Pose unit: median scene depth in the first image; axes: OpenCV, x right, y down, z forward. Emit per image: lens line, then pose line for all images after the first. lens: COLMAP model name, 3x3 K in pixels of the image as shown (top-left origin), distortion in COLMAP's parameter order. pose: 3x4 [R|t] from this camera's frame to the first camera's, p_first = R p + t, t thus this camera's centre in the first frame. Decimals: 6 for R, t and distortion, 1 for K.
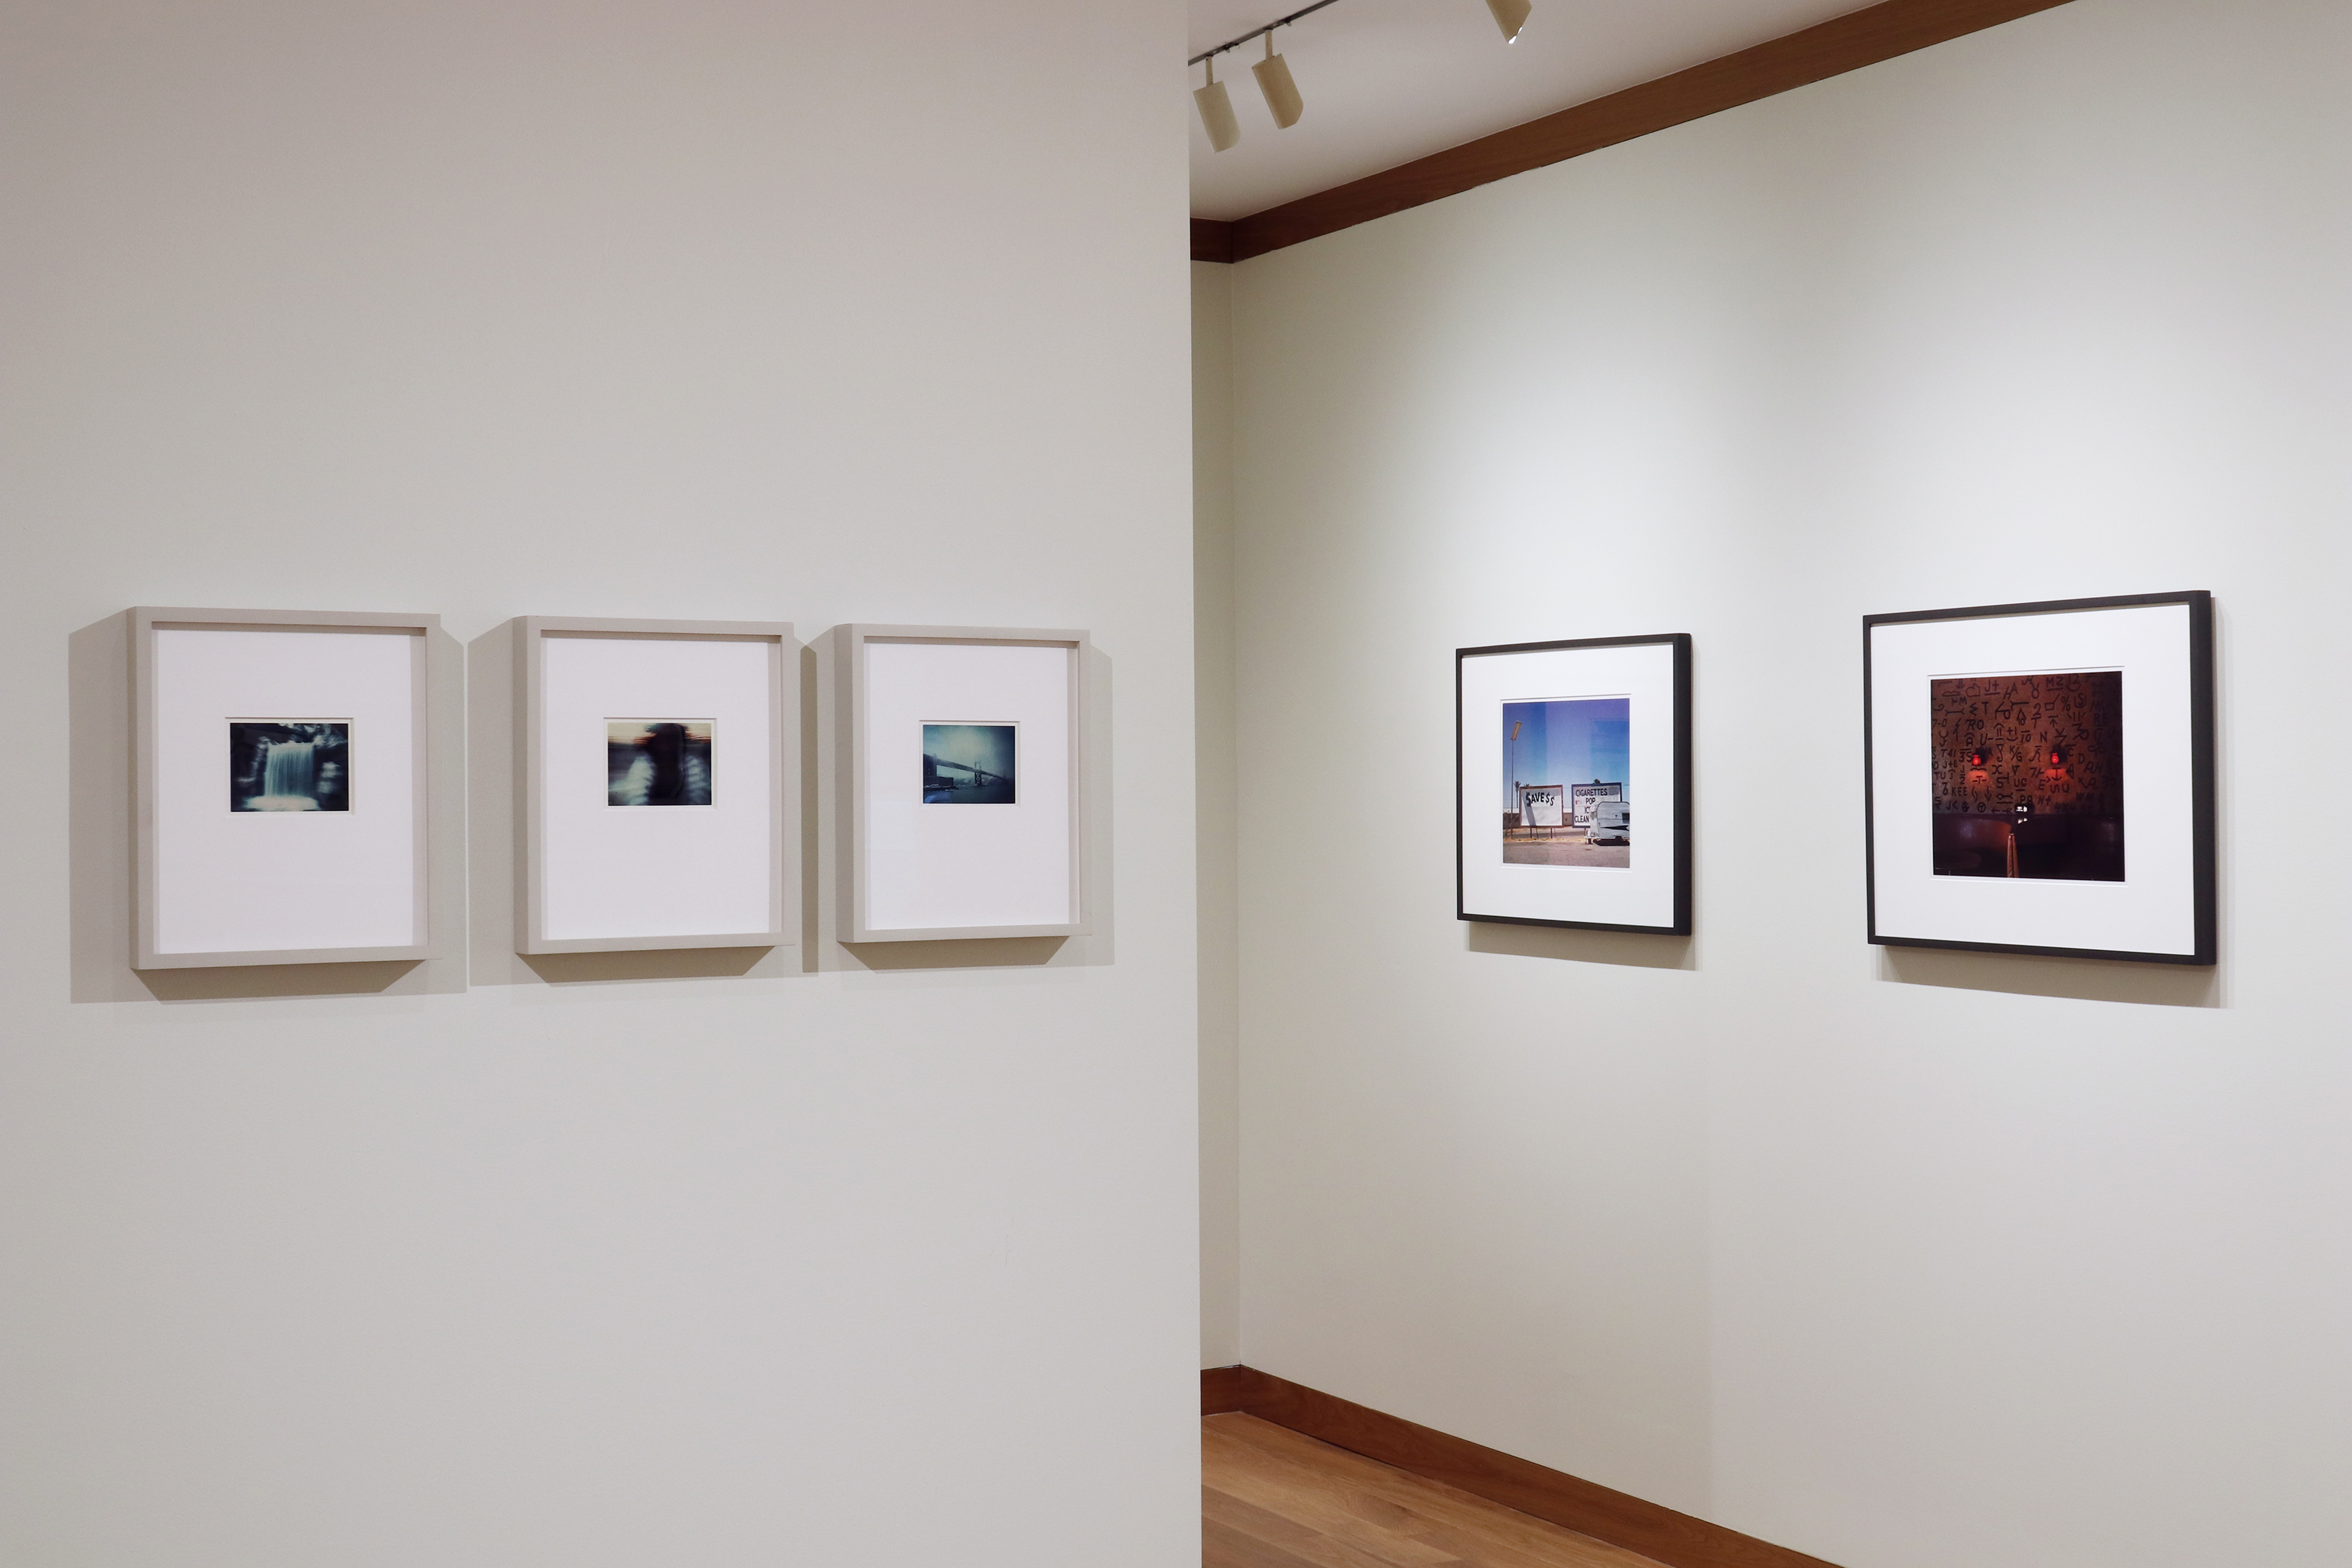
lens RADIAL K [[2904.7, 0, 1178.4], [0, 2904.7, 791.9], [0, 0, 1]] dist [0.005952, 0.000000]
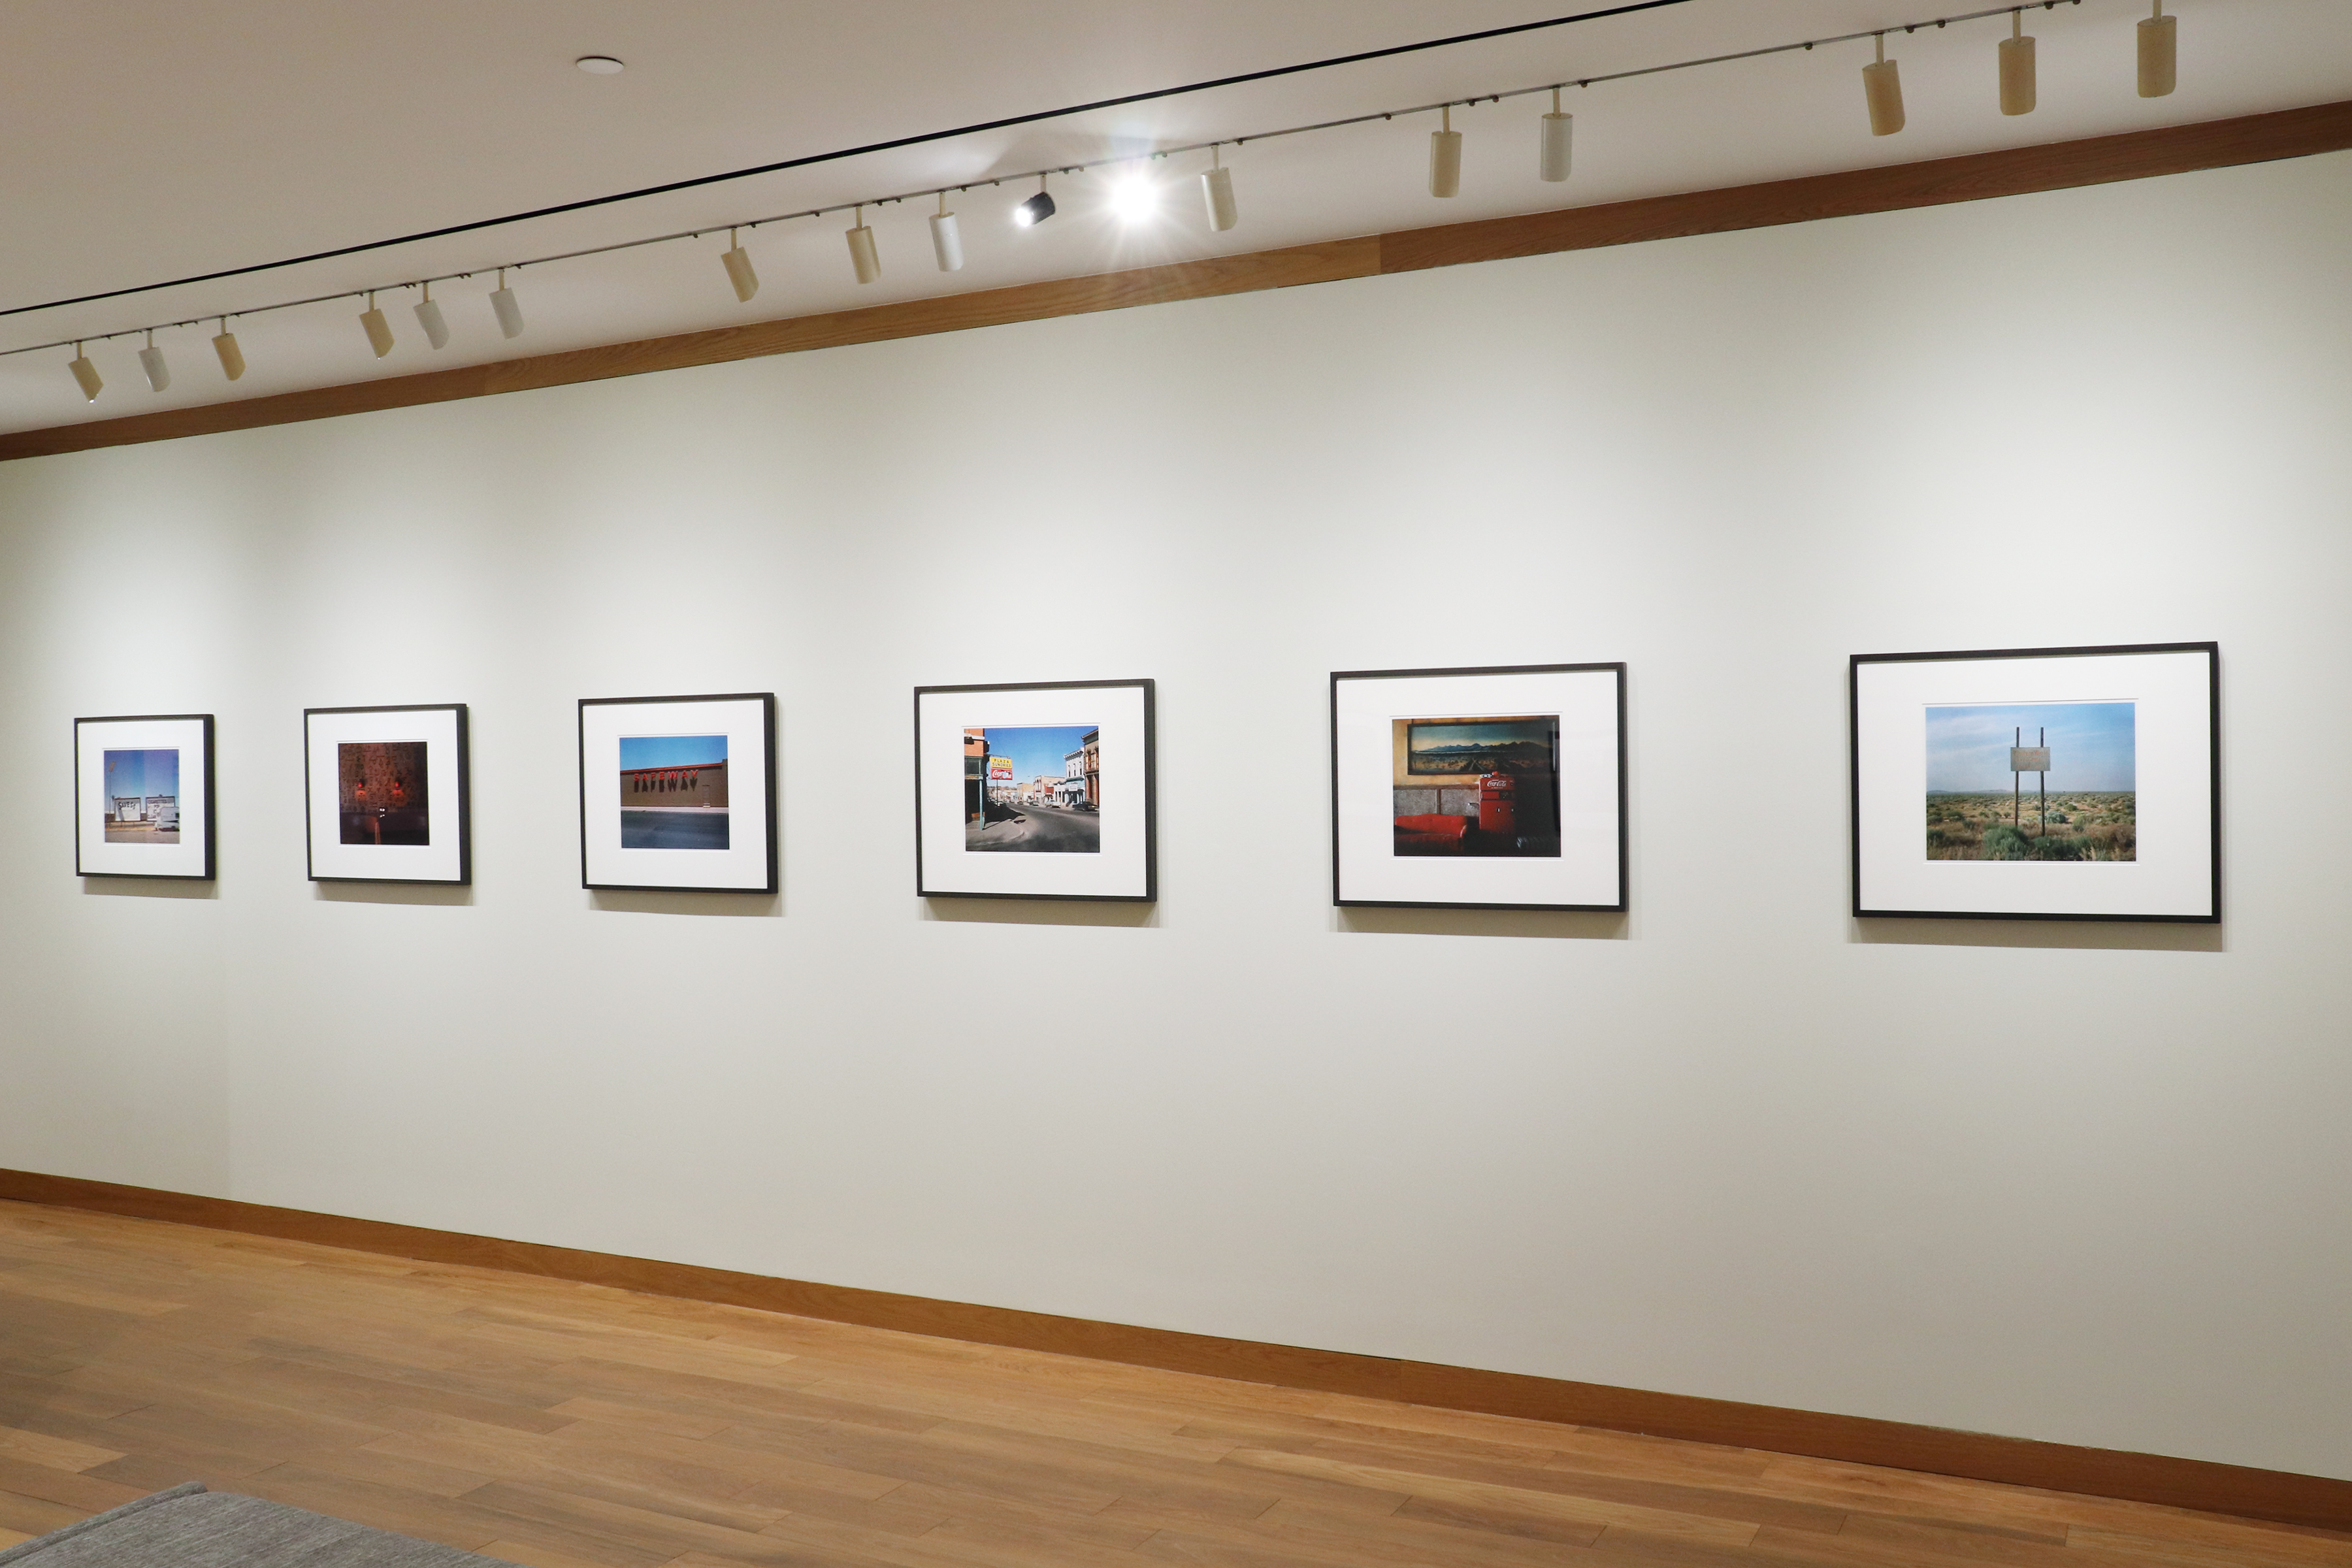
lens RADIAL K [[2014.2, 0, 1188.2], [0, 2014.2, 789.1], [0, 0, 1]] dist [-0.063394, 0.057242]
pose [[0.838411, -0.000189, 0.545039, 0.009476], [0.001865, 0.999995, -0.002522, -0.003744], [-0.545036, 0.003131, 0.838407, -0.429015]]
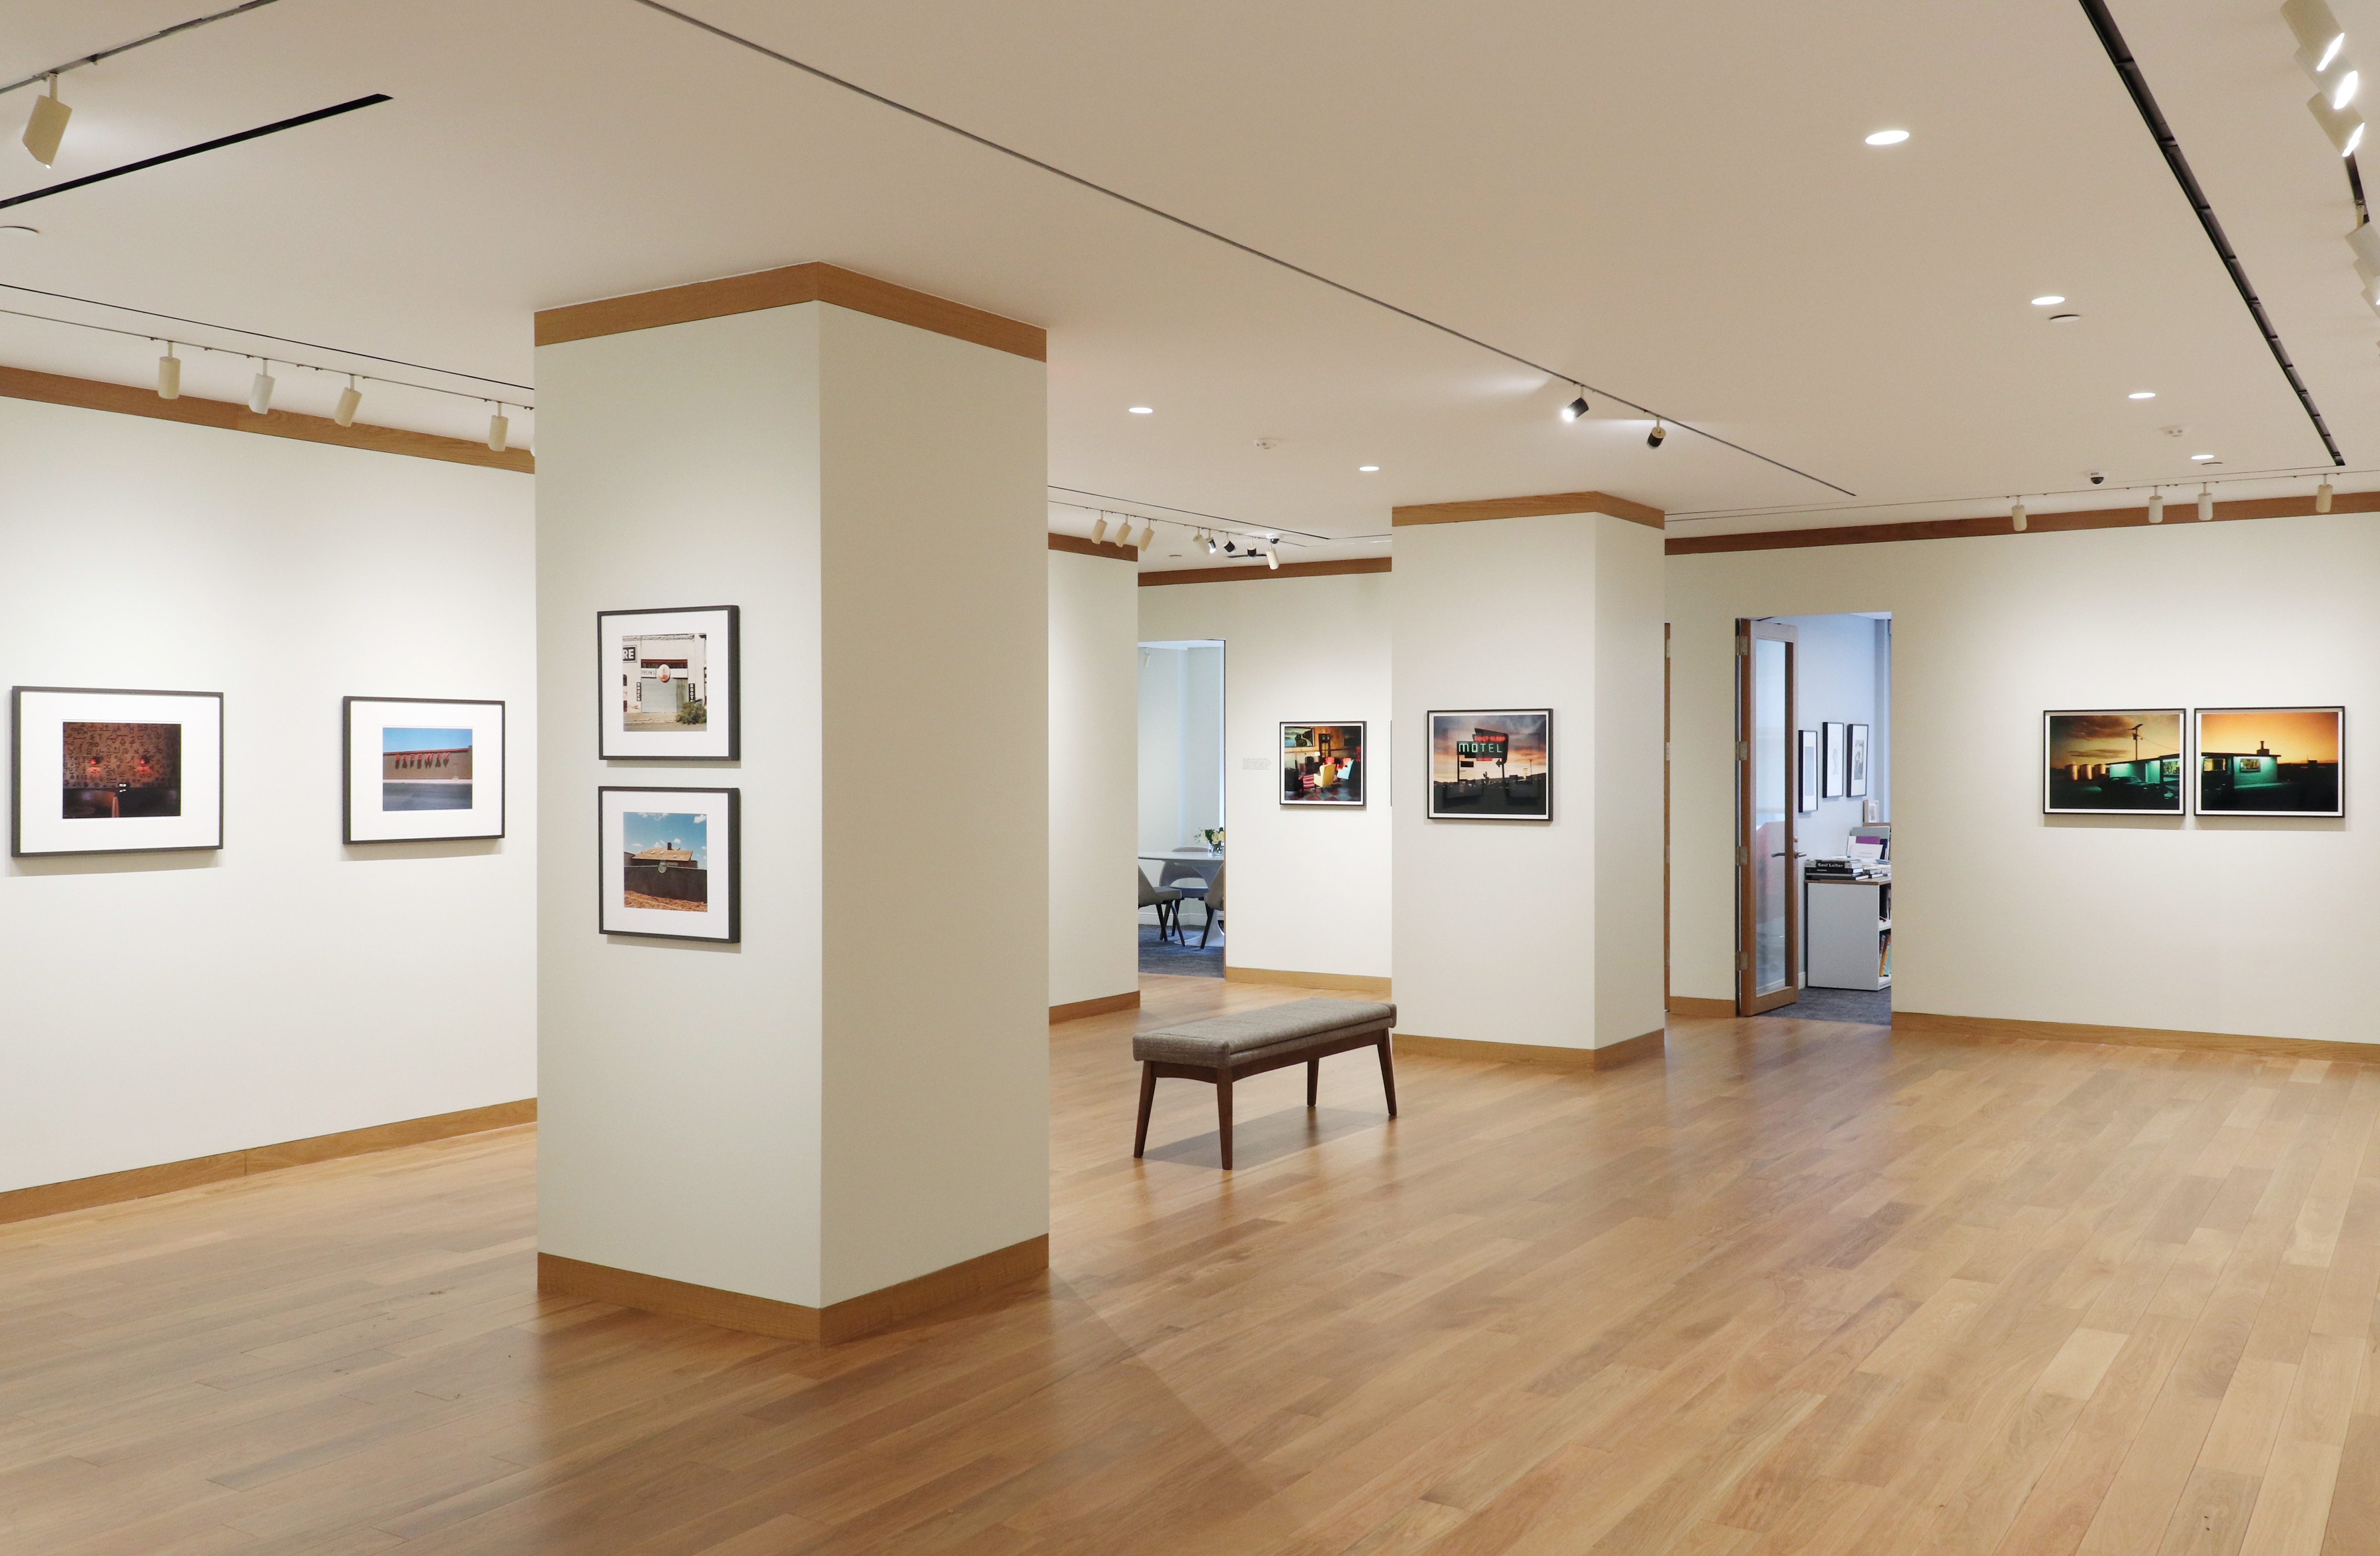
lens RADIAL K [[1997.3, 0, 1204.7], [0, 1997.3, 780.2], [0, 0, 1]] dist [0.055479, -0.051658]
pose [[-0.483698, -0.003377, 0.875228, -1.359764], [0.004476, 0.999970, 0.006332, -0.003565], [-0.875223, 0.006980, -0.483669, 0.998509]]
